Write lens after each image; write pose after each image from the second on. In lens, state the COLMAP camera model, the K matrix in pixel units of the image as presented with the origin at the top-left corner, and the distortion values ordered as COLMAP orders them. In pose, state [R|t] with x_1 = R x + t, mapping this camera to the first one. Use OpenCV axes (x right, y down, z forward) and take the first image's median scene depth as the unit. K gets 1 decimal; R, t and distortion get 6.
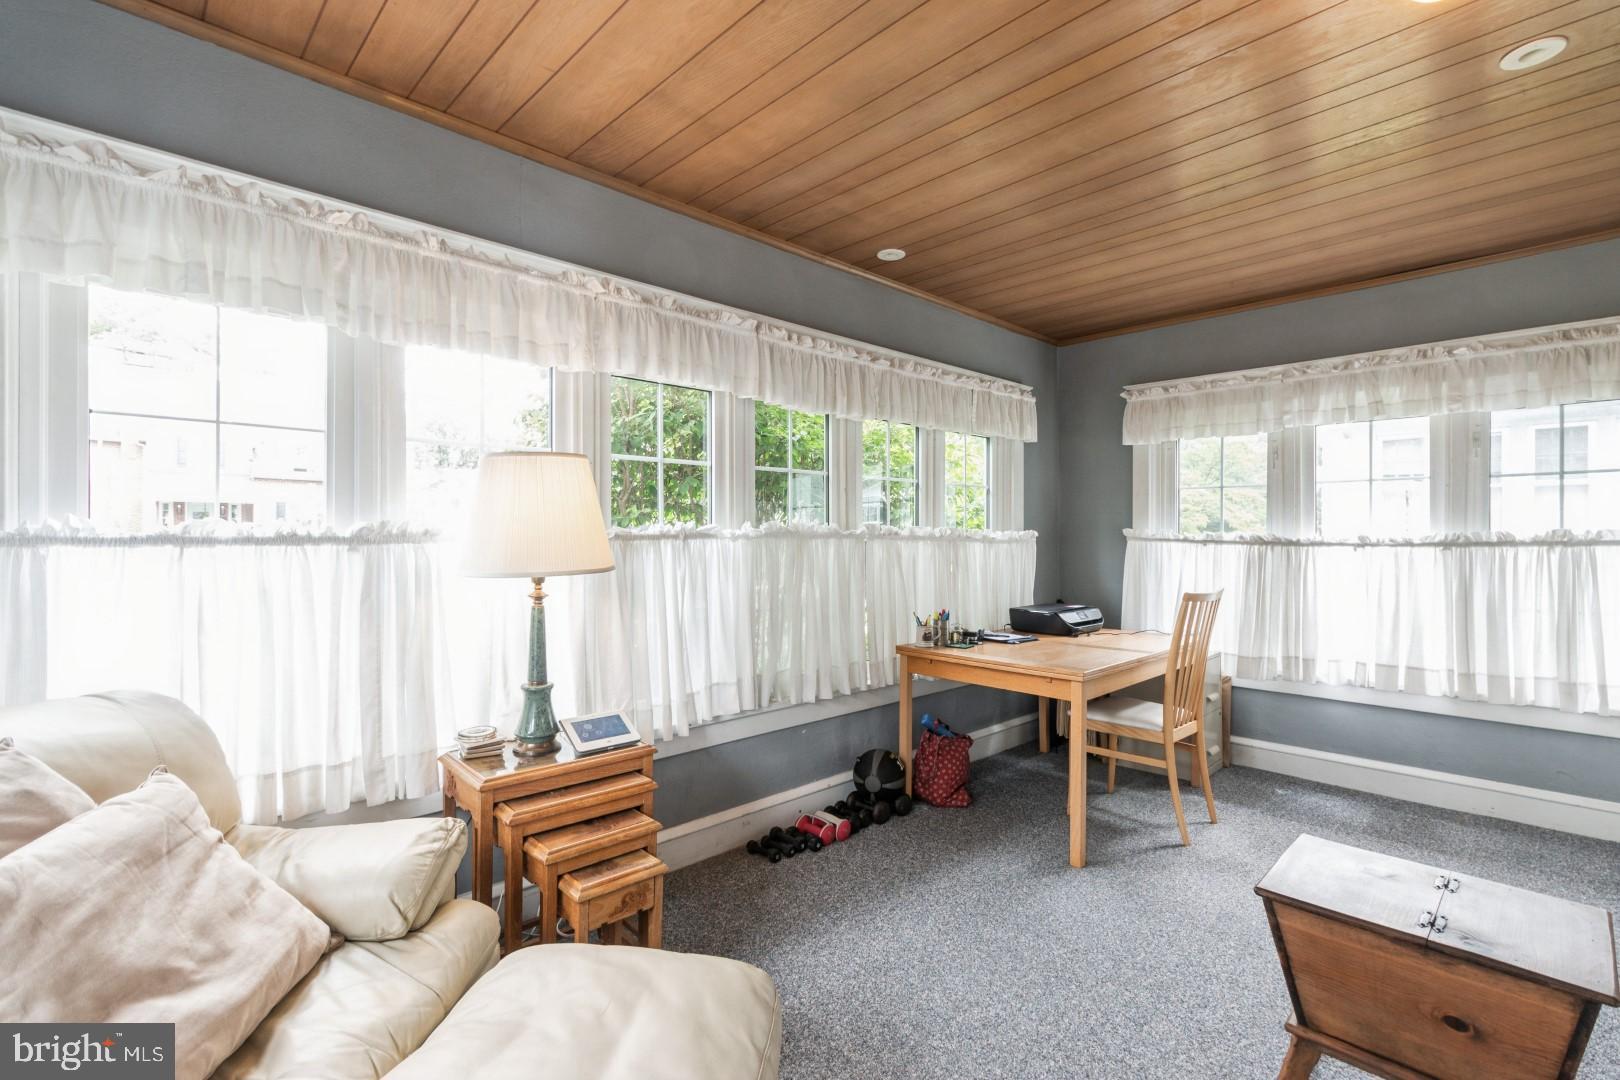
lens RADIAL K [[757.1, 0, 804.6], [0, 757.1, 533.6], [0, 0, 1]] dist [-0.000668, -0.000340]
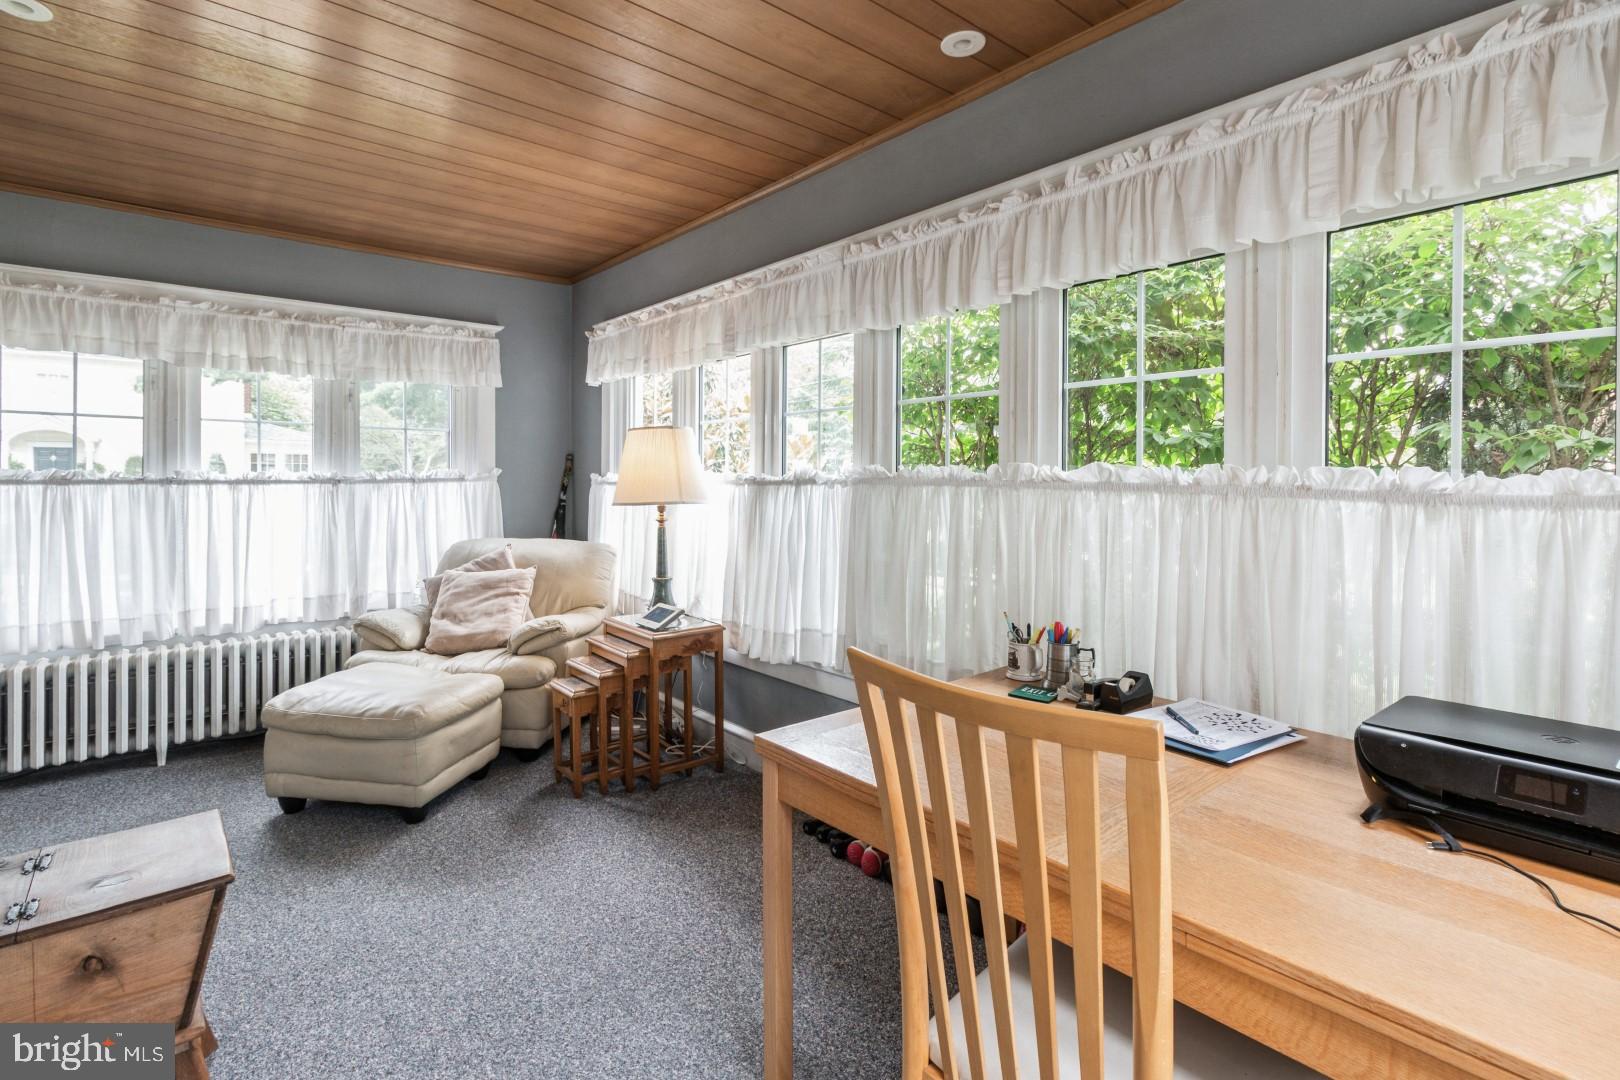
lens RADIAL K [[767.6, 0, 805.3], [0, 767.6, 481.2], [0, 0, 1]] dist [0.000634, 0.000443]
pose [[-0.075576, 0.002162, -0.997138, 1.130824], [0.003635, 0.999992, 0.001892, -0.000433], [0.997133, -0.003482, -0.075583, 1.337751]]
